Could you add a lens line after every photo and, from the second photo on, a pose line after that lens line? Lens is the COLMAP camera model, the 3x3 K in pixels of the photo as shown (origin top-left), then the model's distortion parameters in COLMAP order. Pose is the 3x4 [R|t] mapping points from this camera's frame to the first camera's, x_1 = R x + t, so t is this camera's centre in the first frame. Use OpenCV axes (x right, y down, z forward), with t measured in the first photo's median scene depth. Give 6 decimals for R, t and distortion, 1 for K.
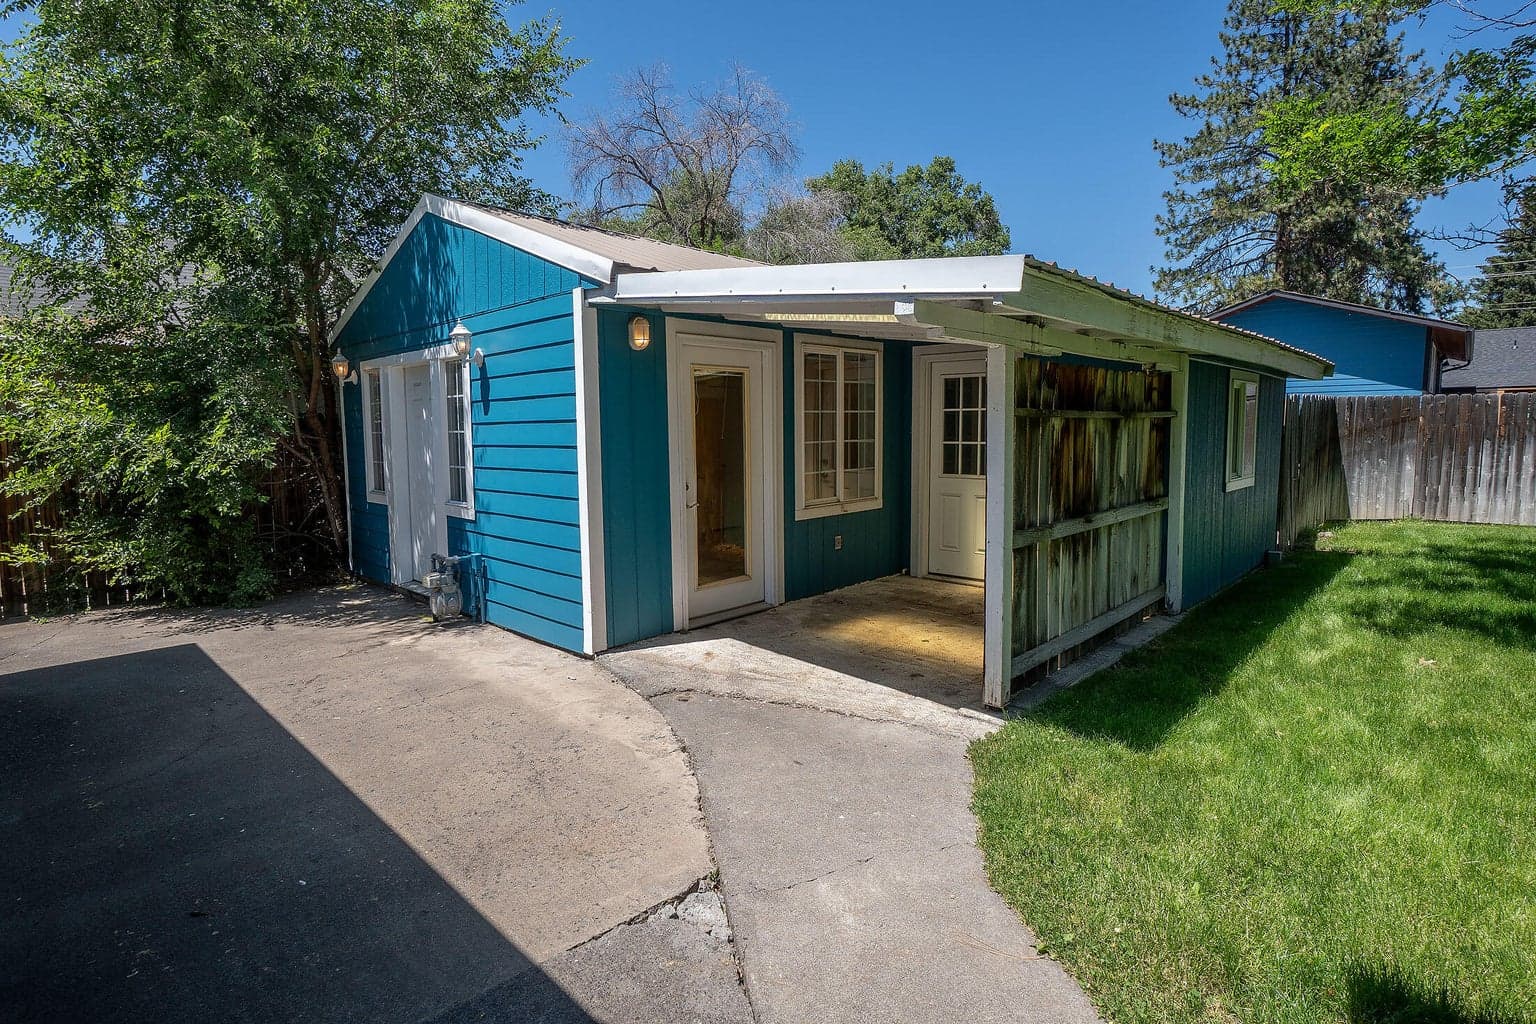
lens RADIAL K [[771.7, 0, 761.5], [0, 771.7, 504.9], [0, 0, 1]] dist [-0.028421, 0.001166]
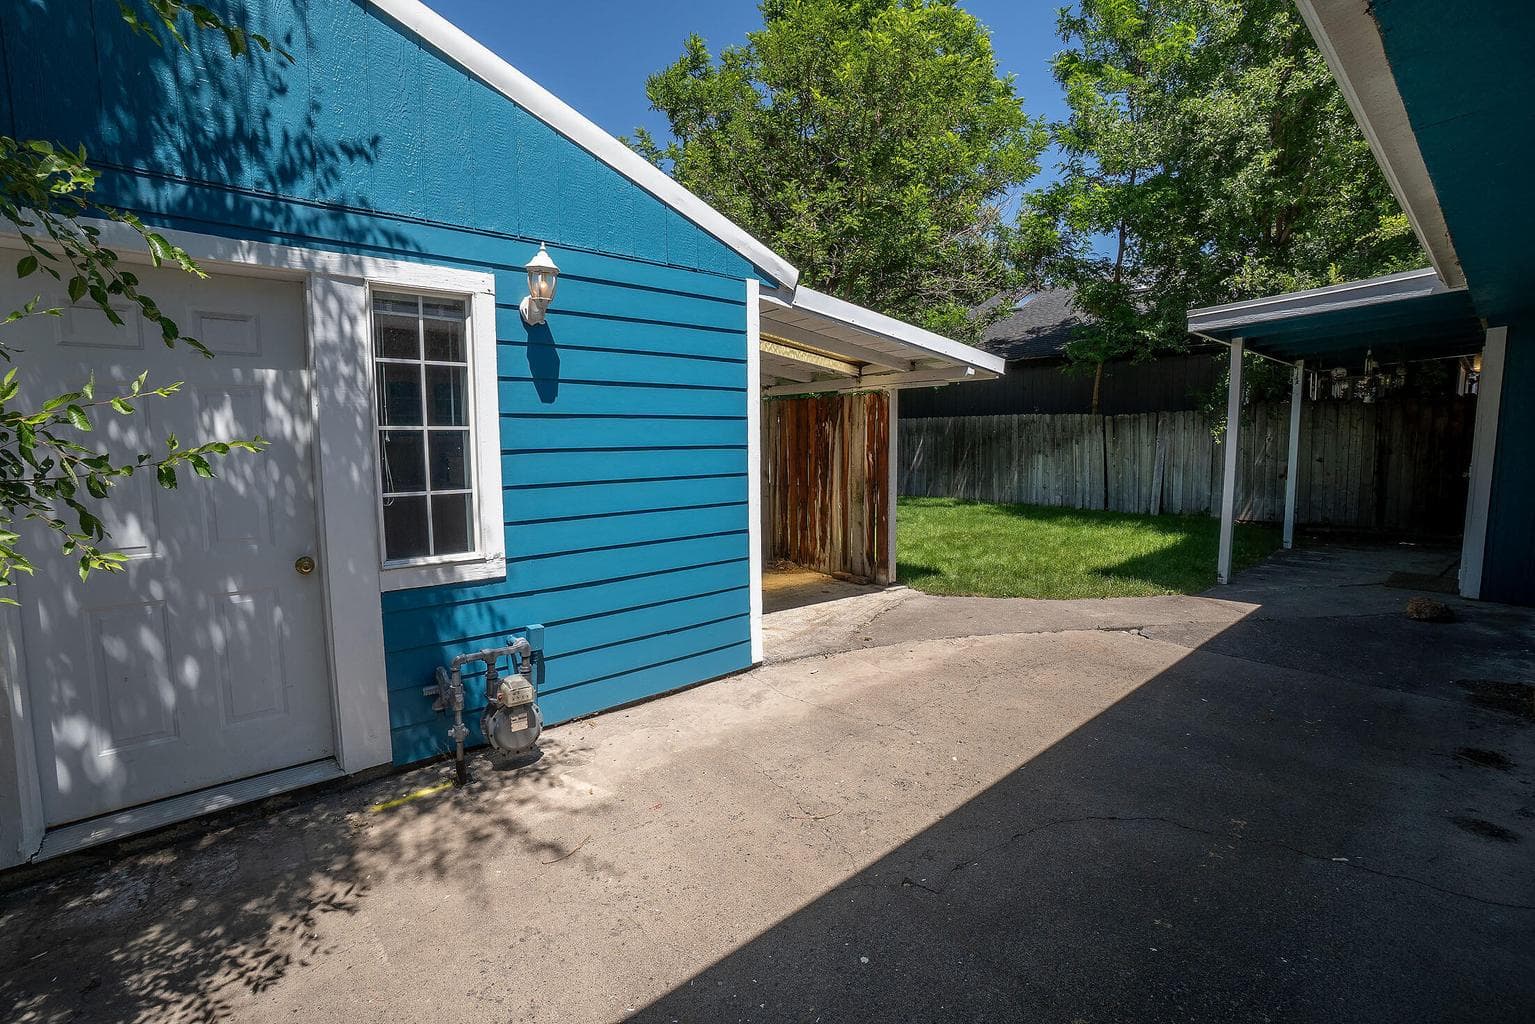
lens RADIAL K [[660.2, 0, 765.0], [0, 660.2, 507.5], [0, 0, 1]] dist [-0.043720, 0.004577]
pose [[0.095495, -0.093185, 0.991059, -1.154433], [0.105996, 0.990900, 0.082956, -0.073365], [-0.989770, 0.097126, 0.104503, 1.002202]]
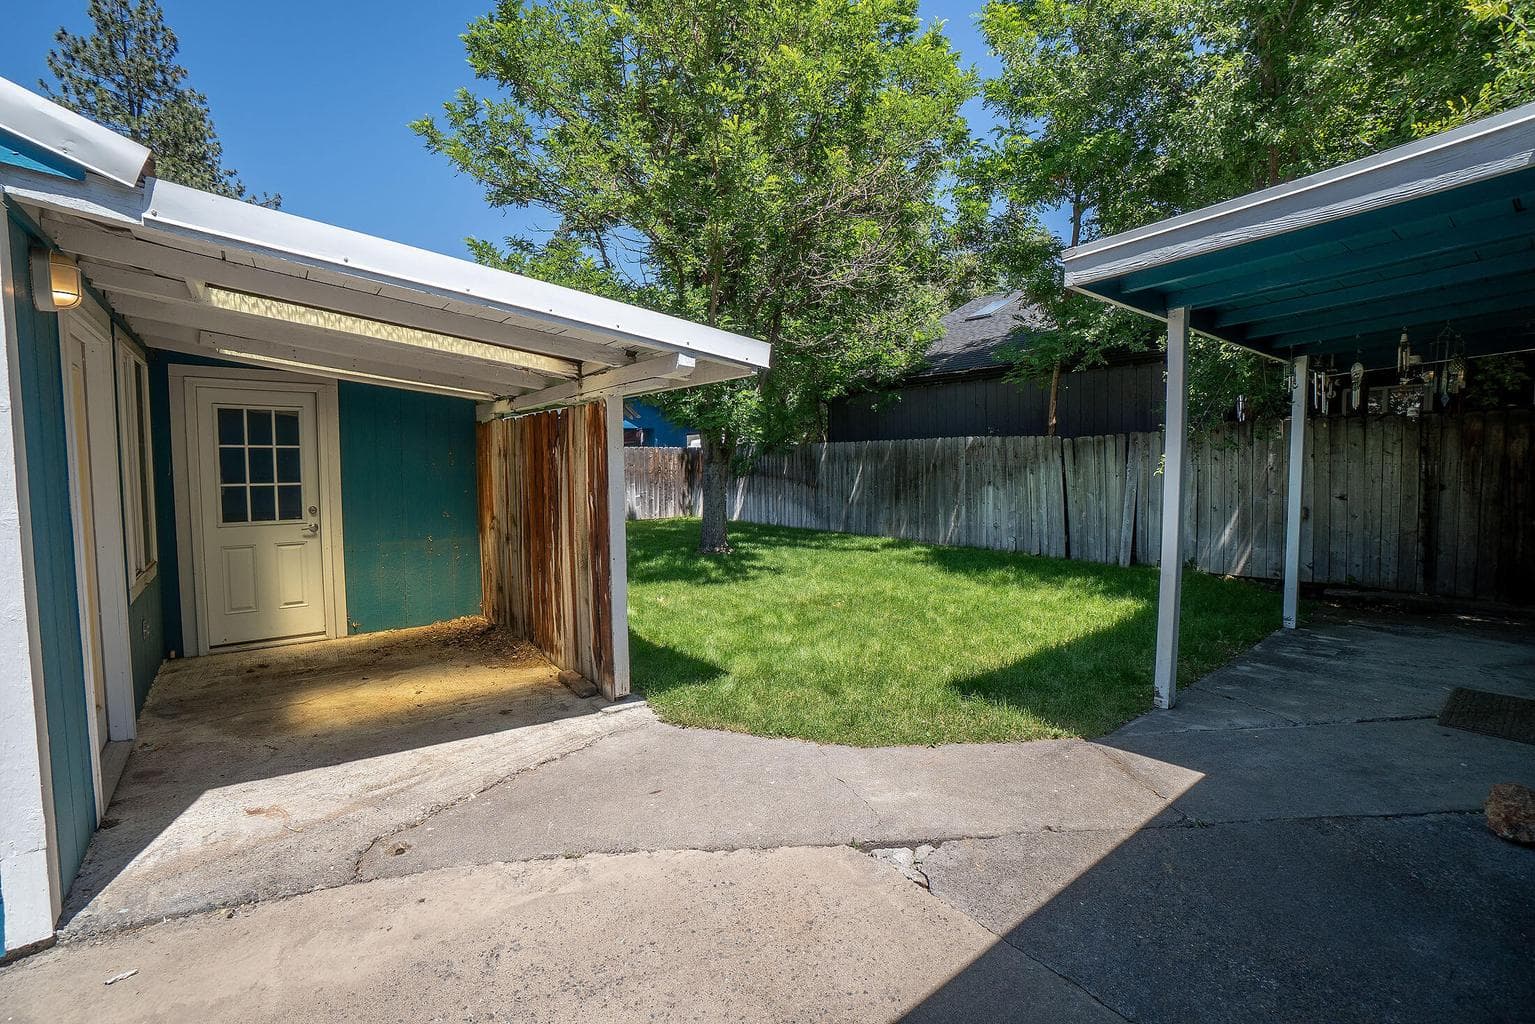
lens RADIAL K [[660.2, 0, 756.9], [0, 660.2, 504.2], [0, 0, 1]] dist [-0.043720, 0.004577]
pose [[0.145382, -0.051407, 0.988039, -0.592150], [0.102826, 0.994026, 0.036588, -0.044008], [-0.984018, 0.096277, 0.149799, 0.550027]]
